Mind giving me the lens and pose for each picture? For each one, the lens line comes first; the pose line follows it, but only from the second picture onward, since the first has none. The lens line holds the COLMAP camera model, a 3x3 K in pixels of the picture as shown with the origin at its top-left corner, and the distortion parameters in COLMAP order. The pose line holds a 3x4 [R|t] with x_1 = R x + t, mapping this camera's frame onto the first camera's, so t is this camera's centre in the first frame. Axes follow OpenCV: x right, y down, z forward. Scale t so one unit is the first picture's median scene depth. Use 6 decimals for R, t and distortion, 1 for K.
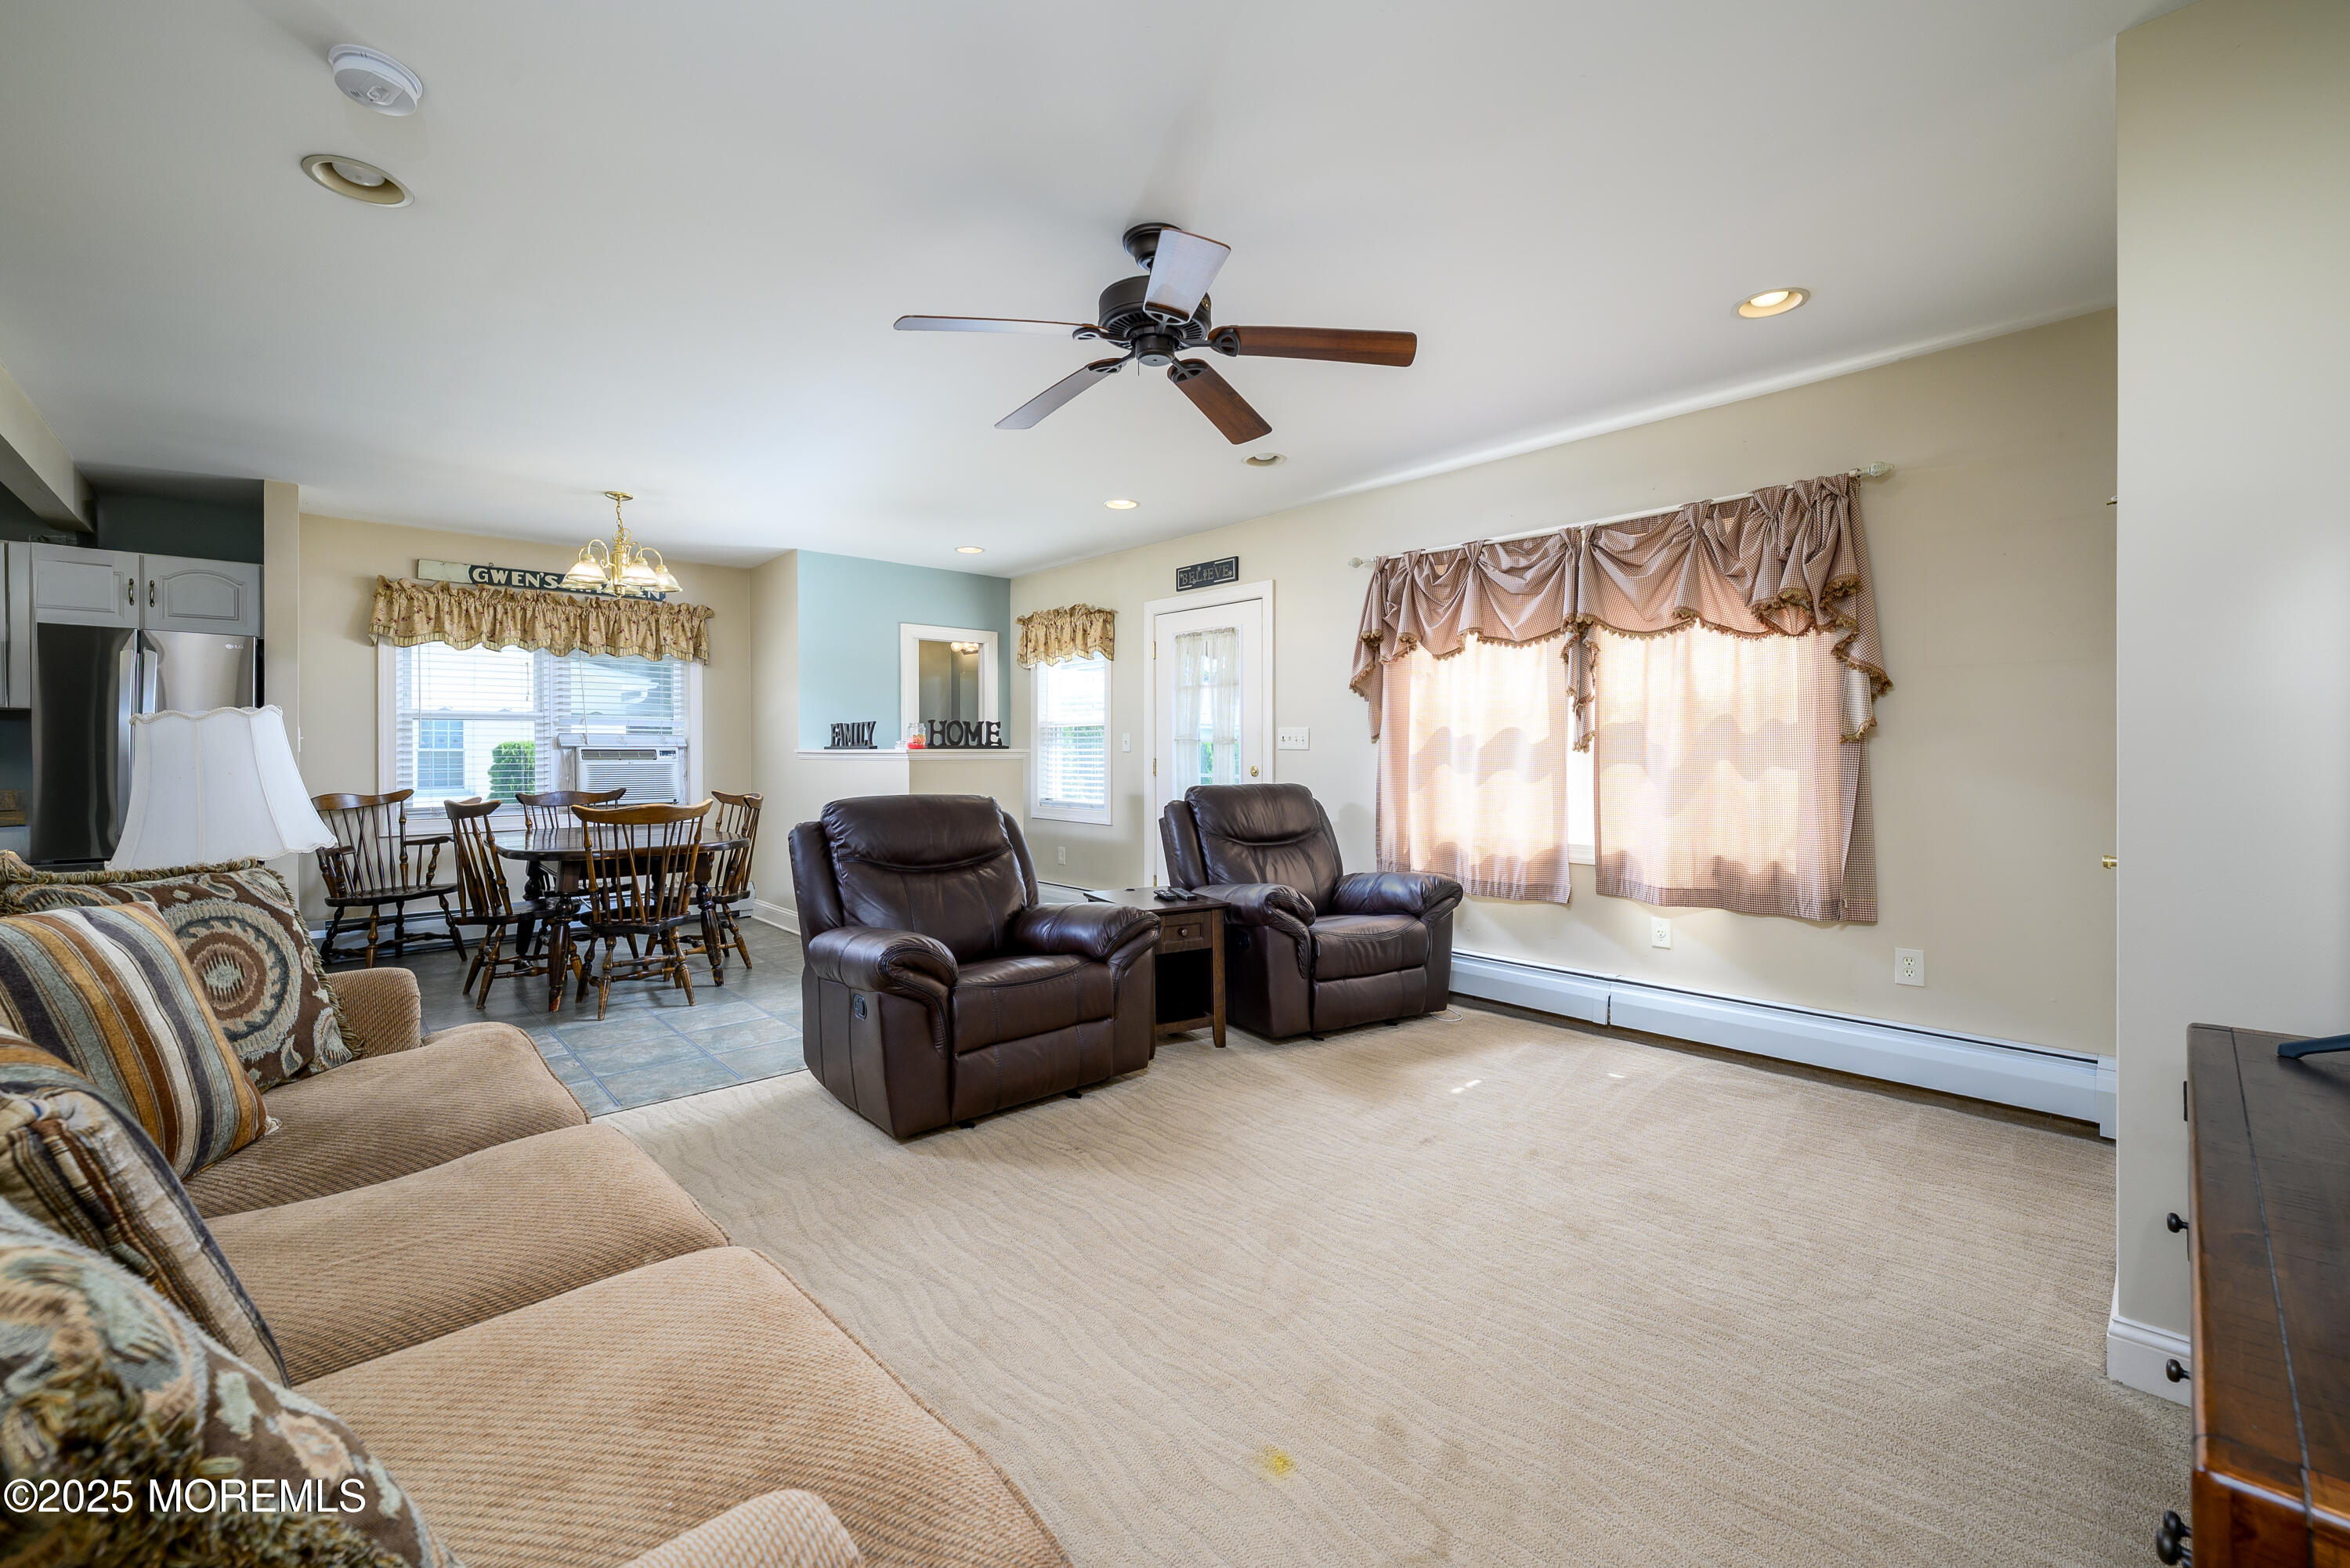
lens RADIAL K [[953.1, 0, 1181.0], [0, 953.1, 748.1], [0, 0, 1]] dist [-0.000367, -0.000062]
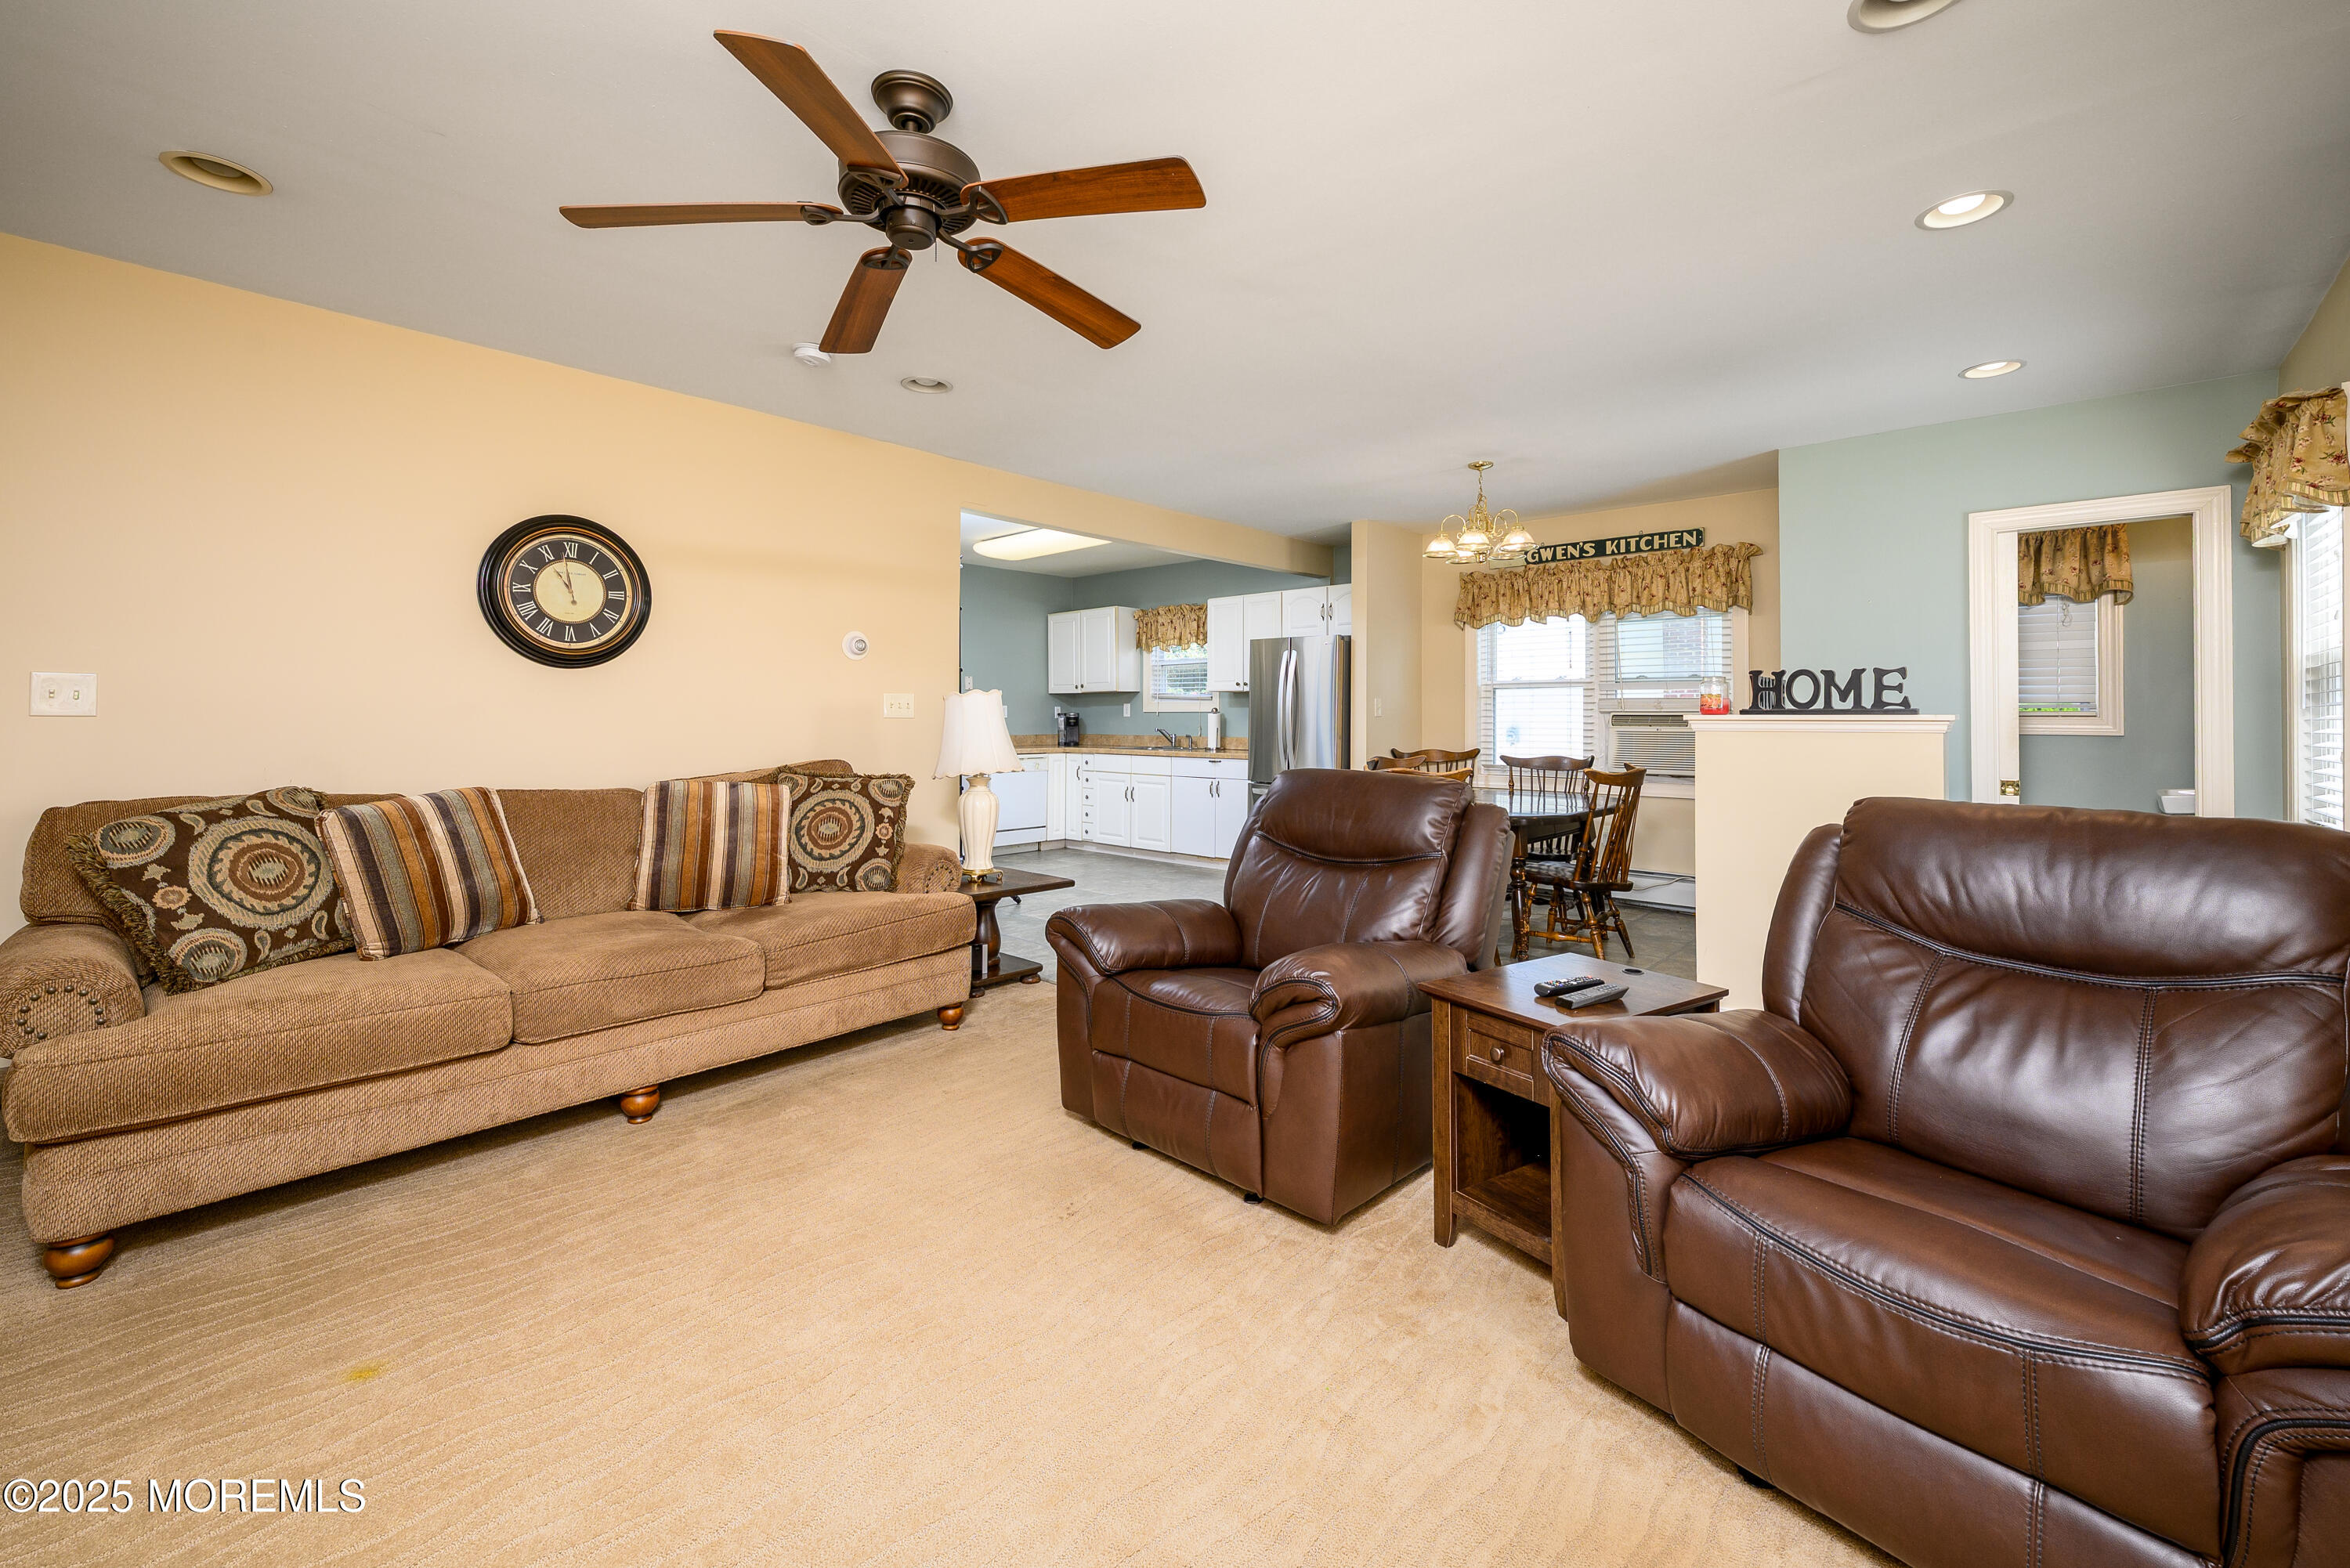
lens RADIAL K [[974.4, 0, 1178.4], [0, 974.4, 713.8], [0, 0, 1]] dist [0.000125, -0.000011]
pose [[0.091903, 0.000200, -0.995768, 0.356817], [0.001949, 0.999998, 0.000381, -0.000412], [0.995766, -0.001976, 0.091903, 0.497848]]
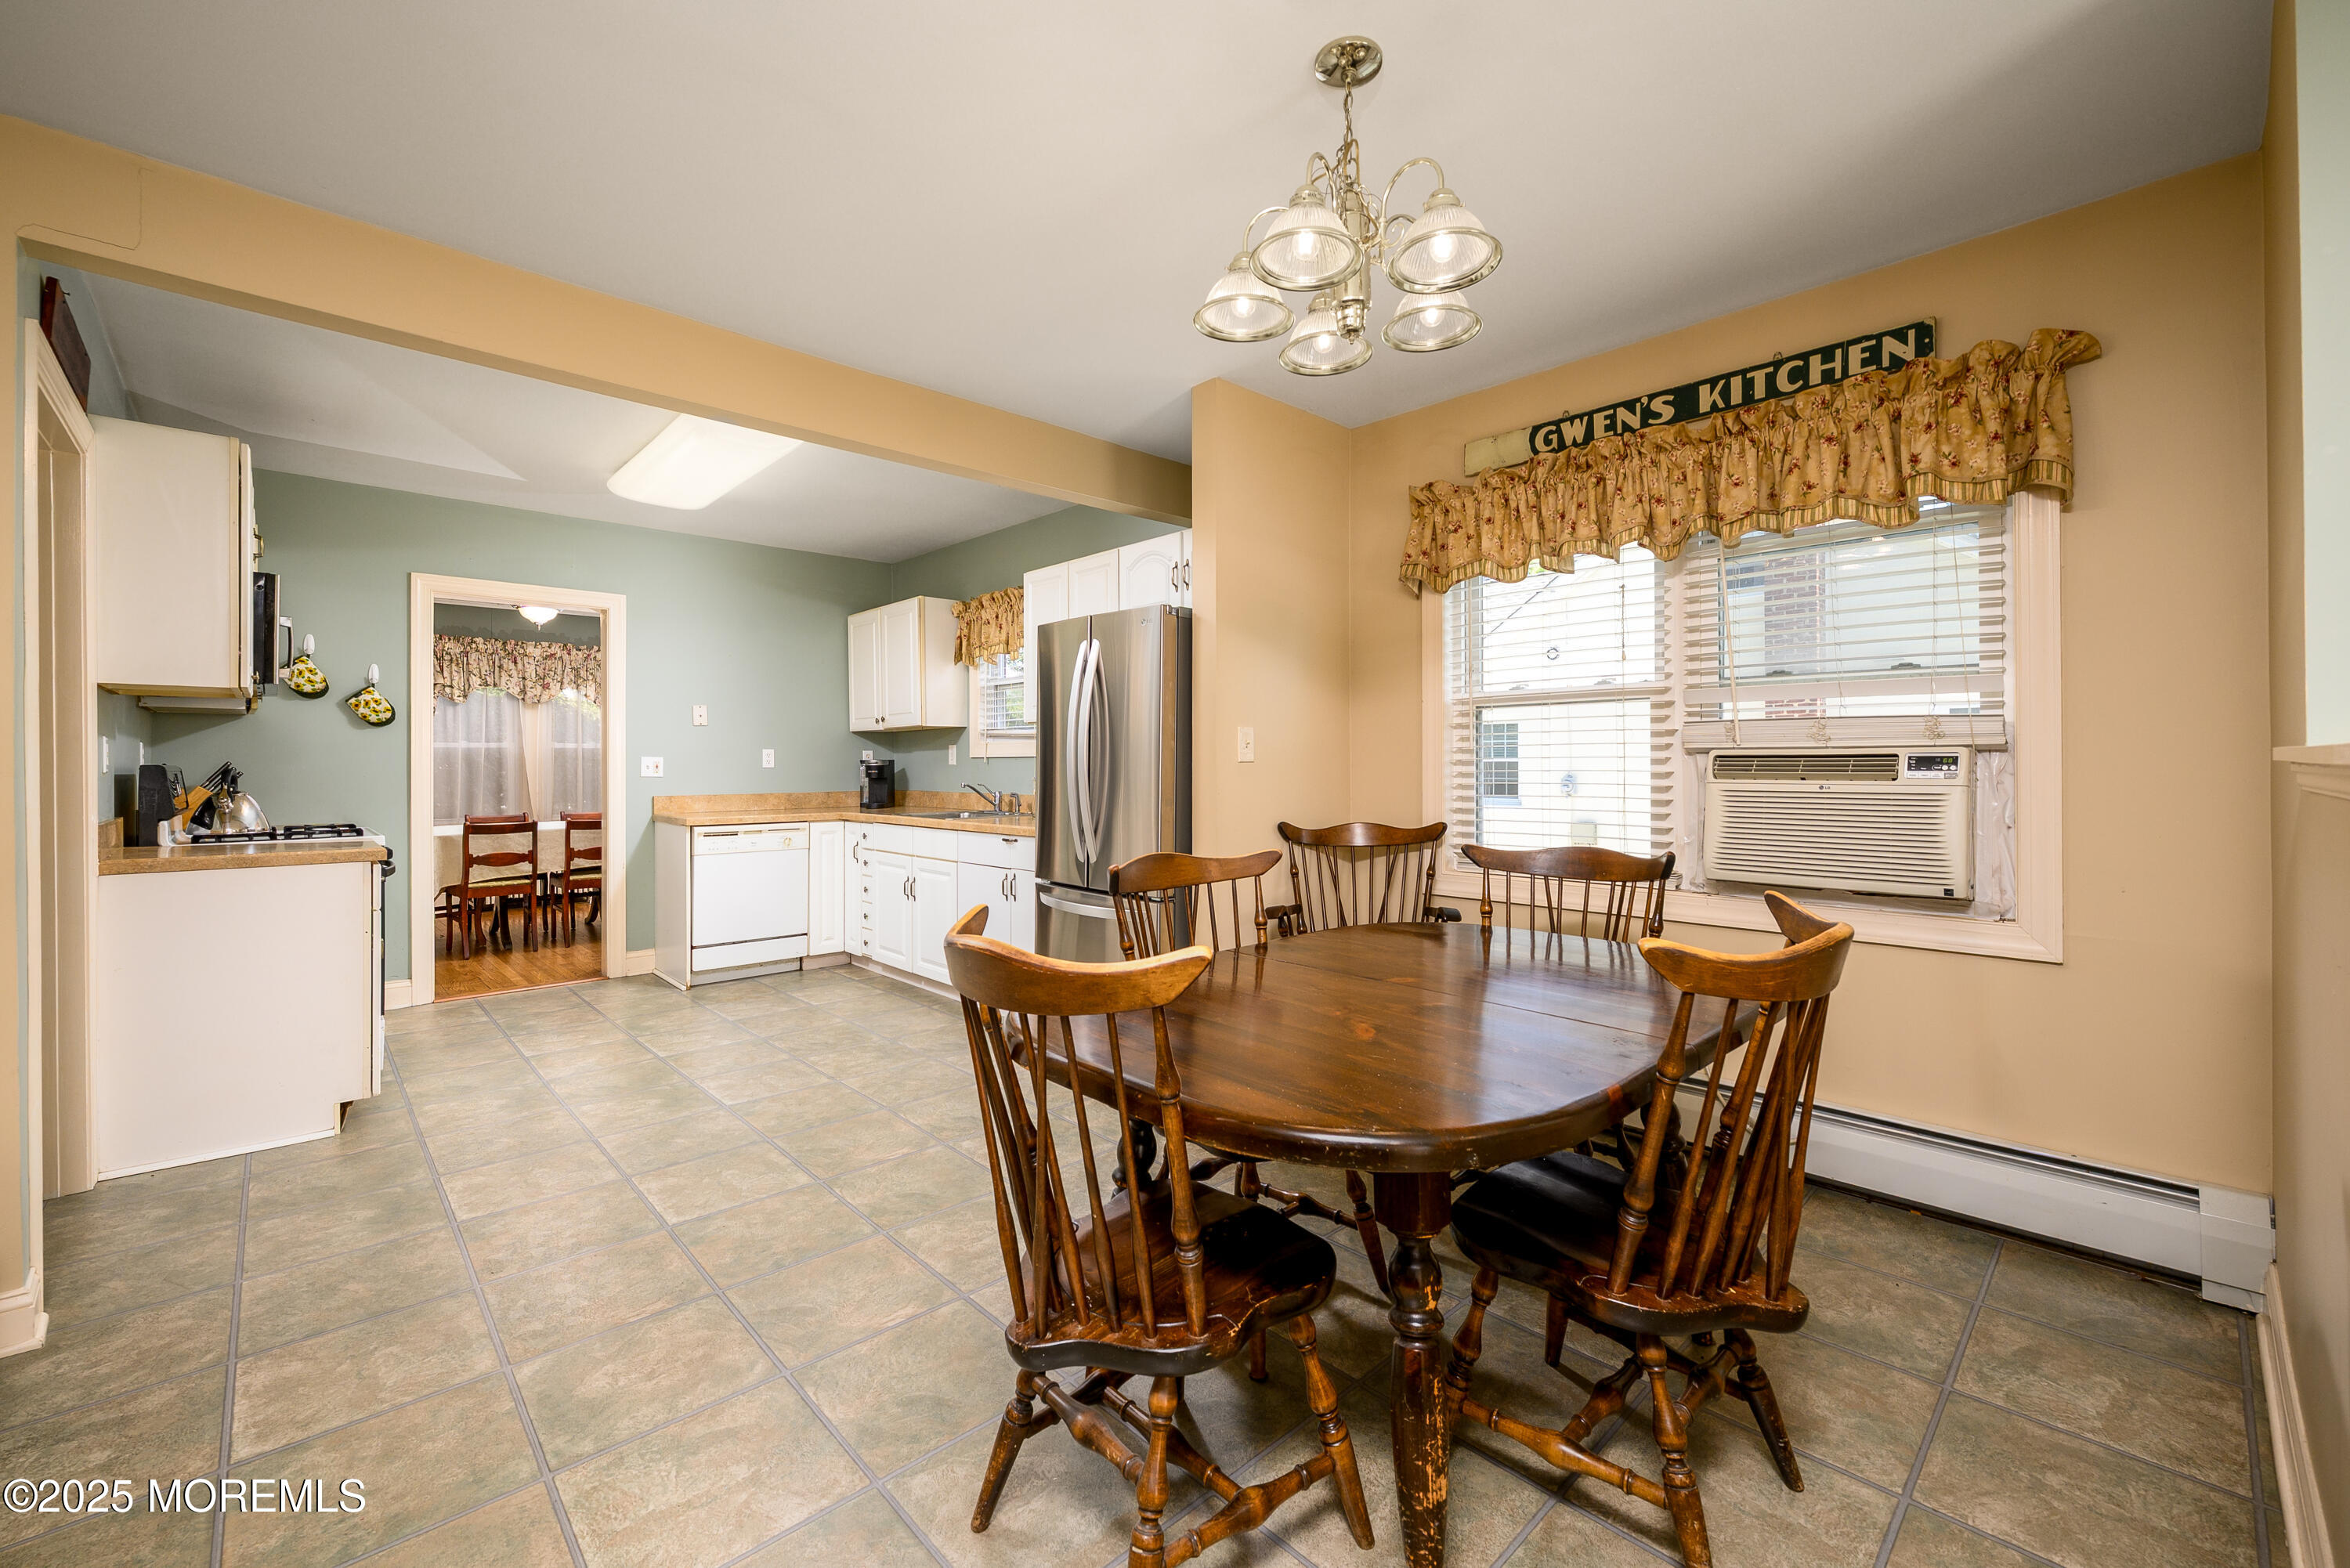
lens RADIAL K [[929.9, 0, 1206.6], [0, 929.9, 766.9], [0, 0, 1]] dist [-0.002919, -0.000298]
pose [[0.031523, 0.005690, -0.999487, -0.208036], [0.007544, 0.999954, 0.005930, 0.002930], [0.999475, -0.007728, 0.031478, 0.801620]]
